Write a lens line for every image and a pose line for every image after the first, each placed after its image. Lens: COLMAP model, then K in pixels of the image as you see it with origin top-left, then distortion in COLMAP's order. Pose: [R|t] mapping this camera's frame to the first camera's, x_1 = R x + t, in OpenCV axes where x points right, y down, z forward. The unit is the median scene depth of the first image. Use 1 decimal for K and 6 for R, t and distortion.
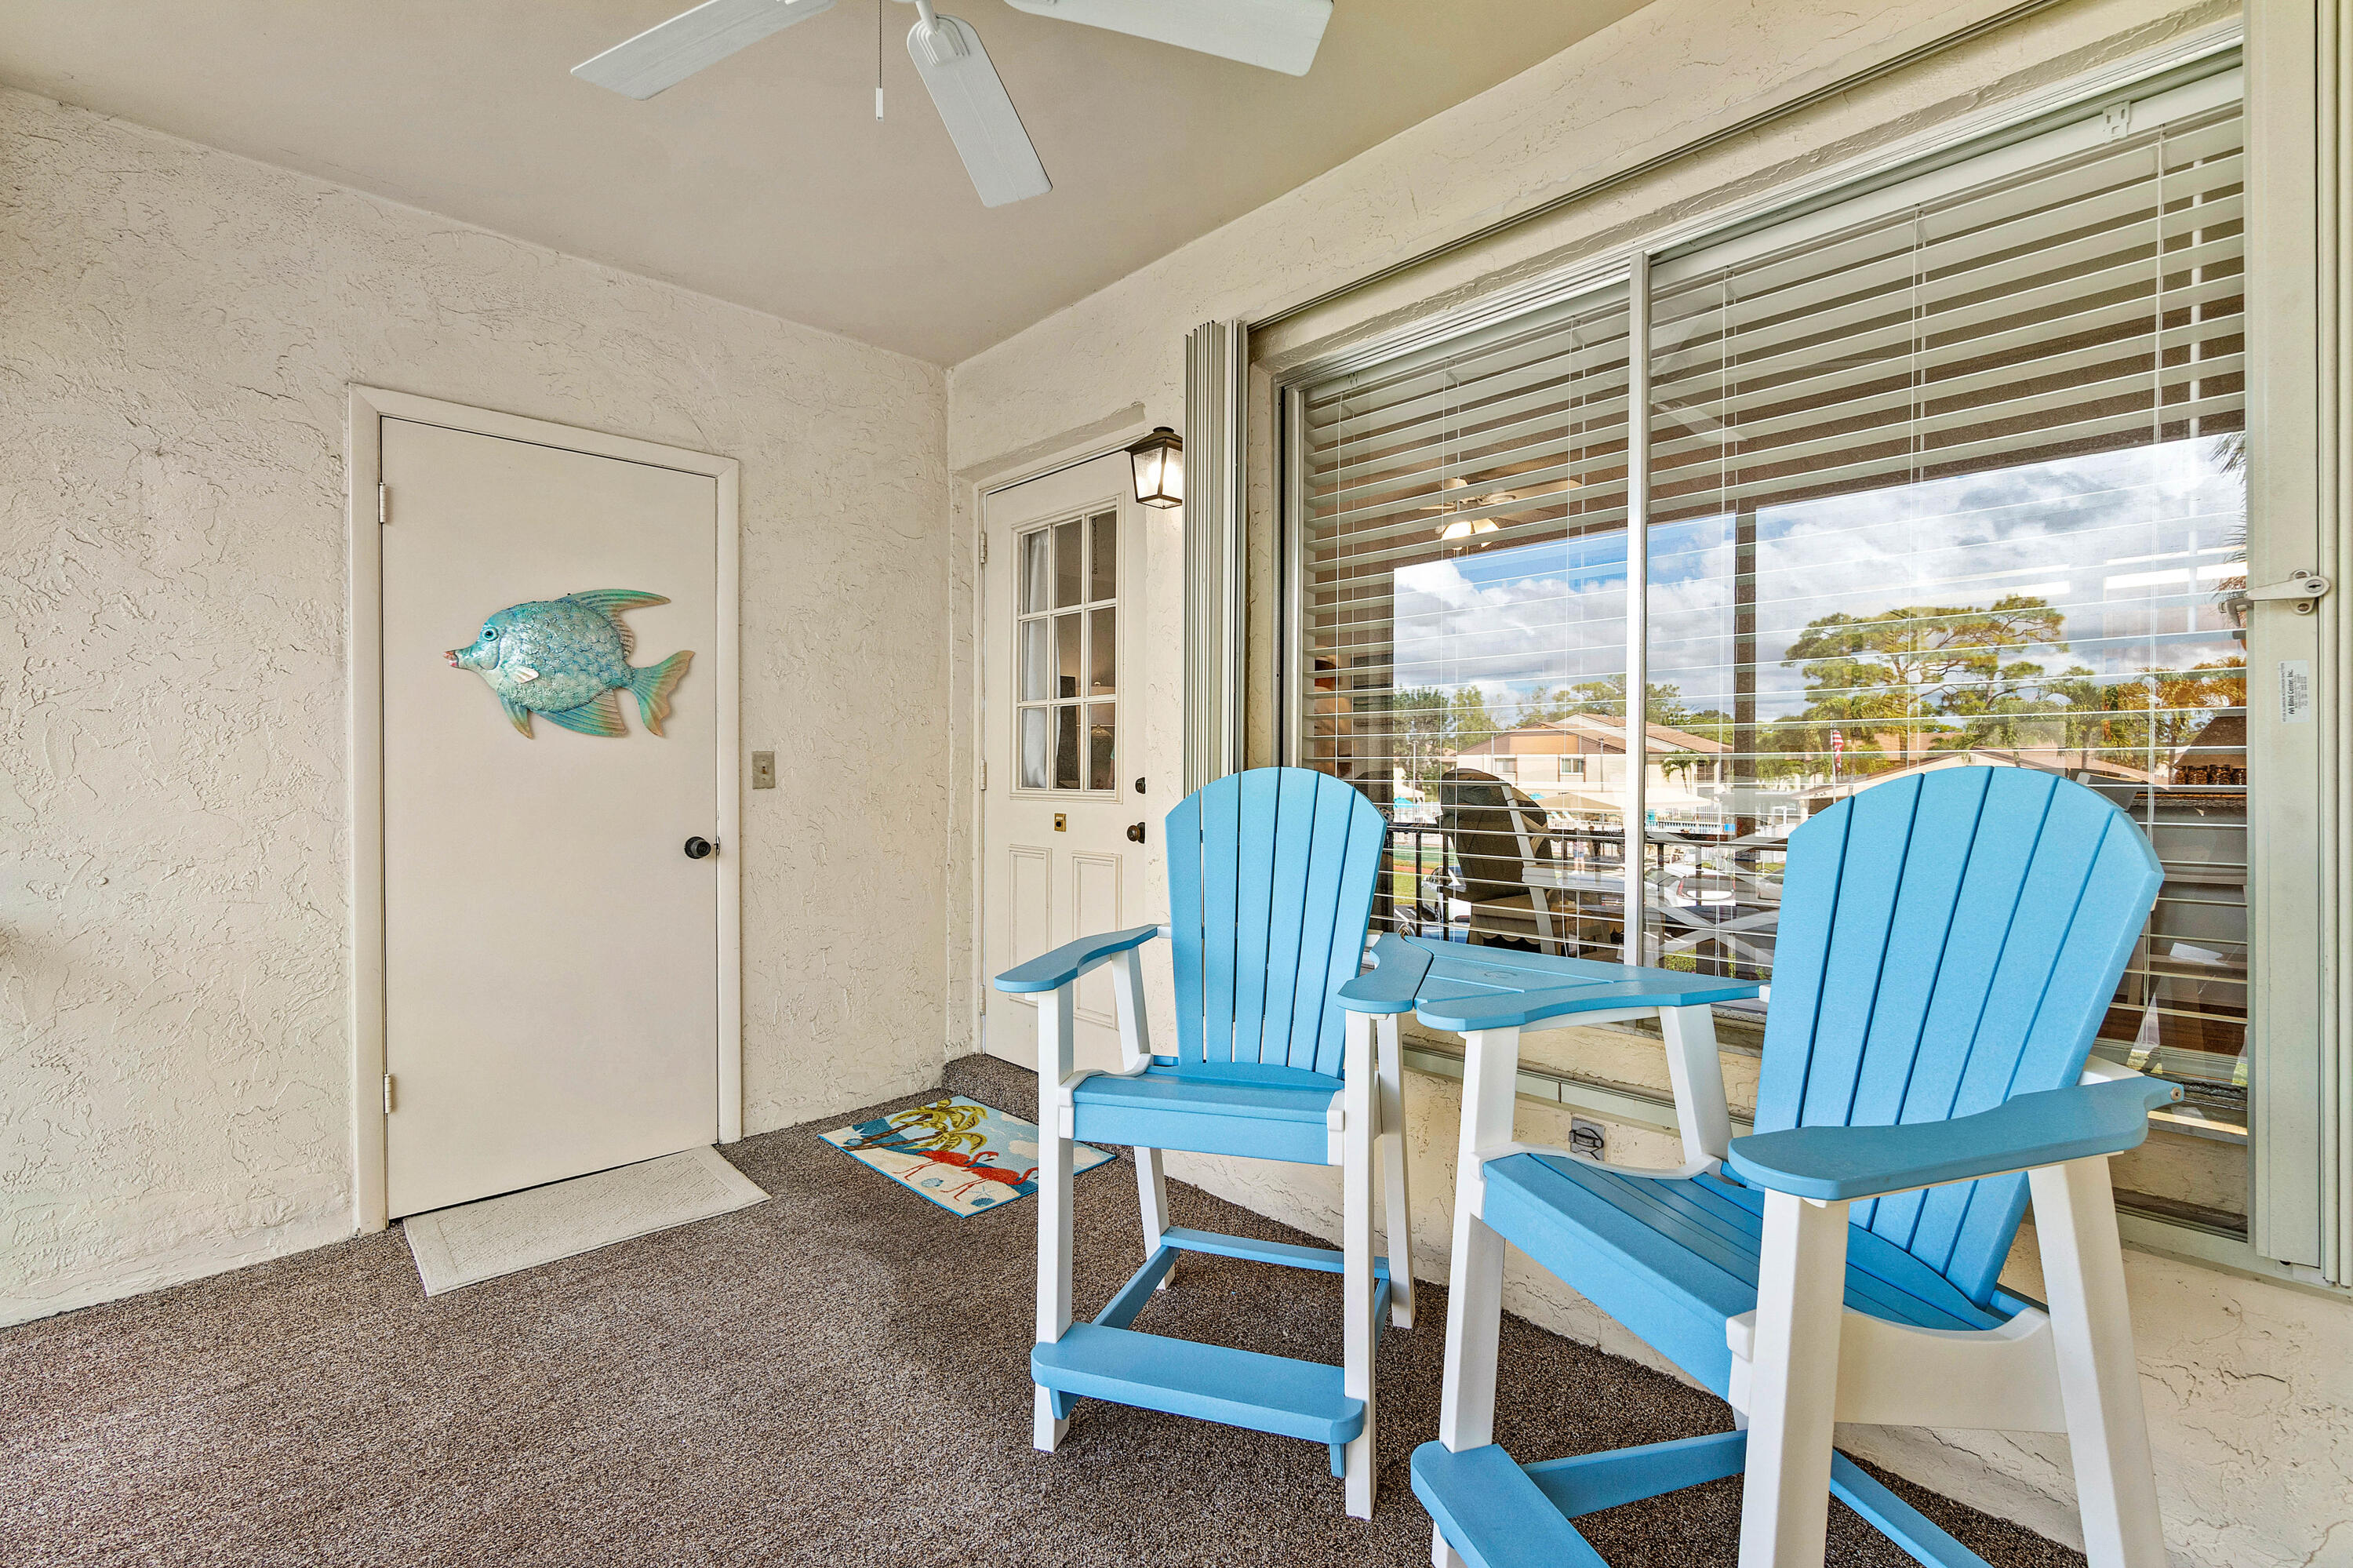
lens RADIAL K [[1059.7, 0, 1173.1], [0, 1059.7, 789.7], [0, 0, 1]] dist [-0.001231, 0.000387]
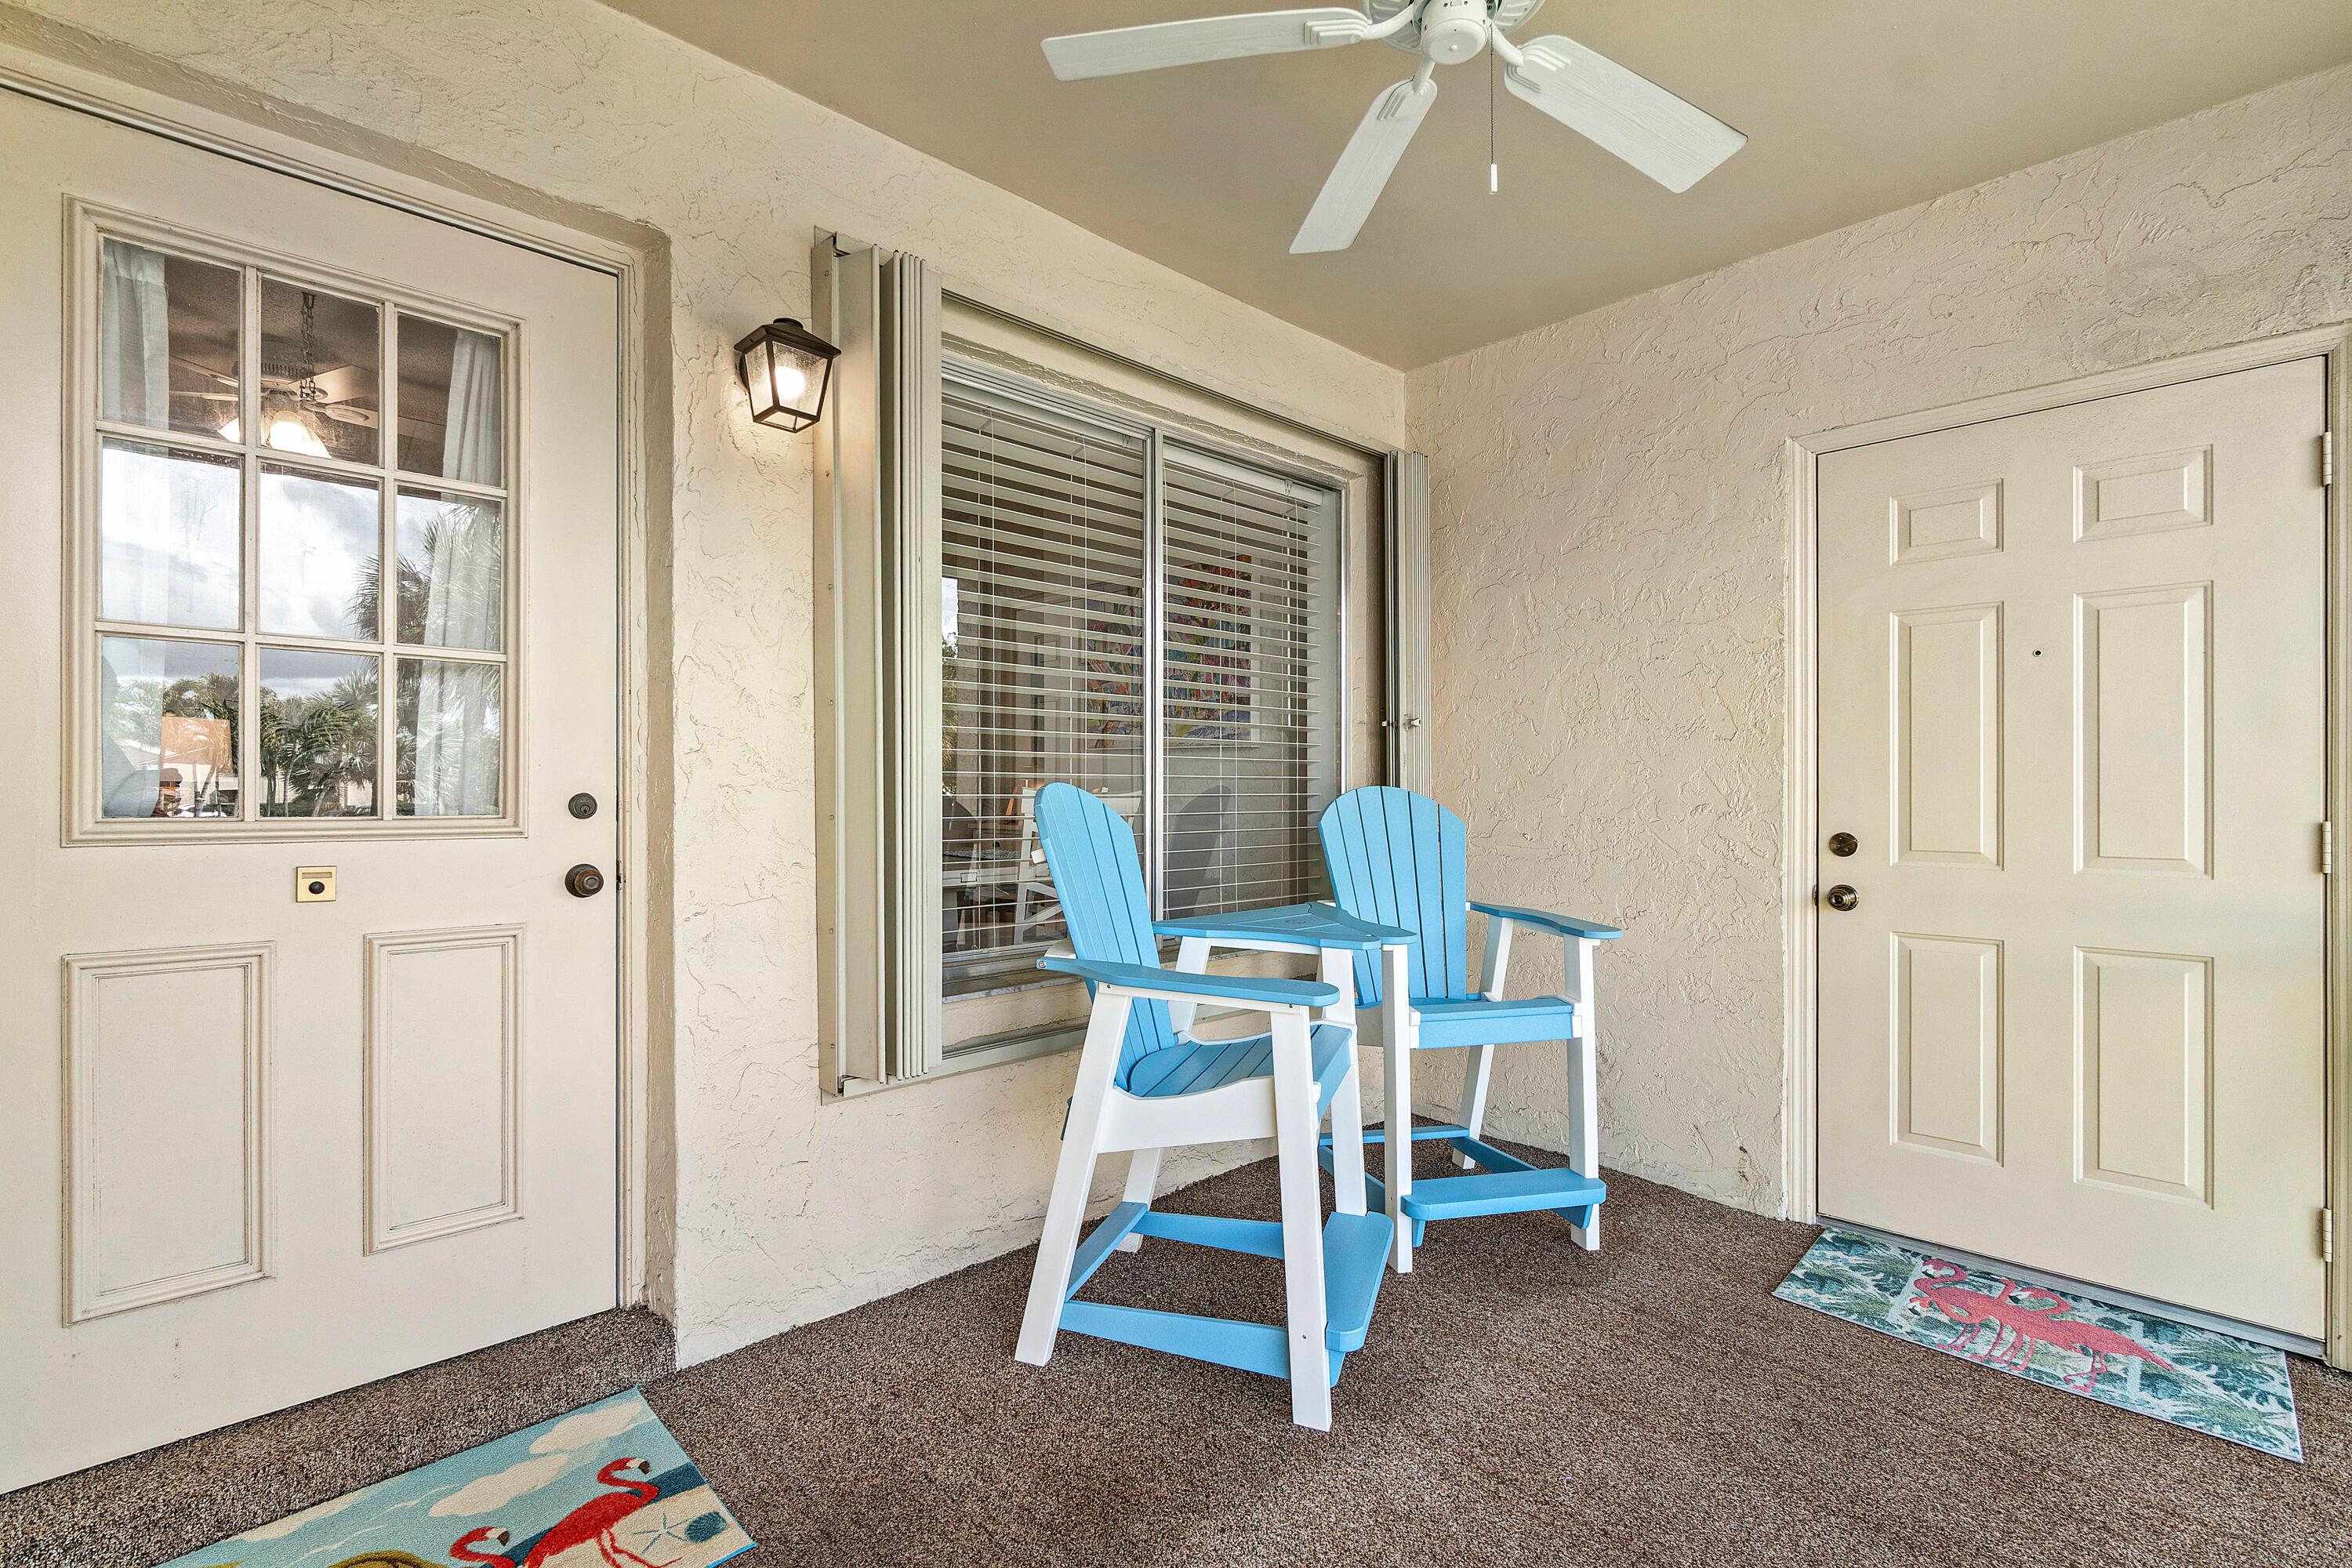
lens RADIAL K [[1059.2, 0, 1172.6], [0, 1059.2, 789.7], [0, 0, 1]] dist [-0.001231, 0.000387]
pose [[-0.003407, -0.004108, 0.999986, -0.750100], [0.008996, 0.999951, 0.004138, -0.014547], [-0.999954, 0.009010, -0.003370, 0.734768]]
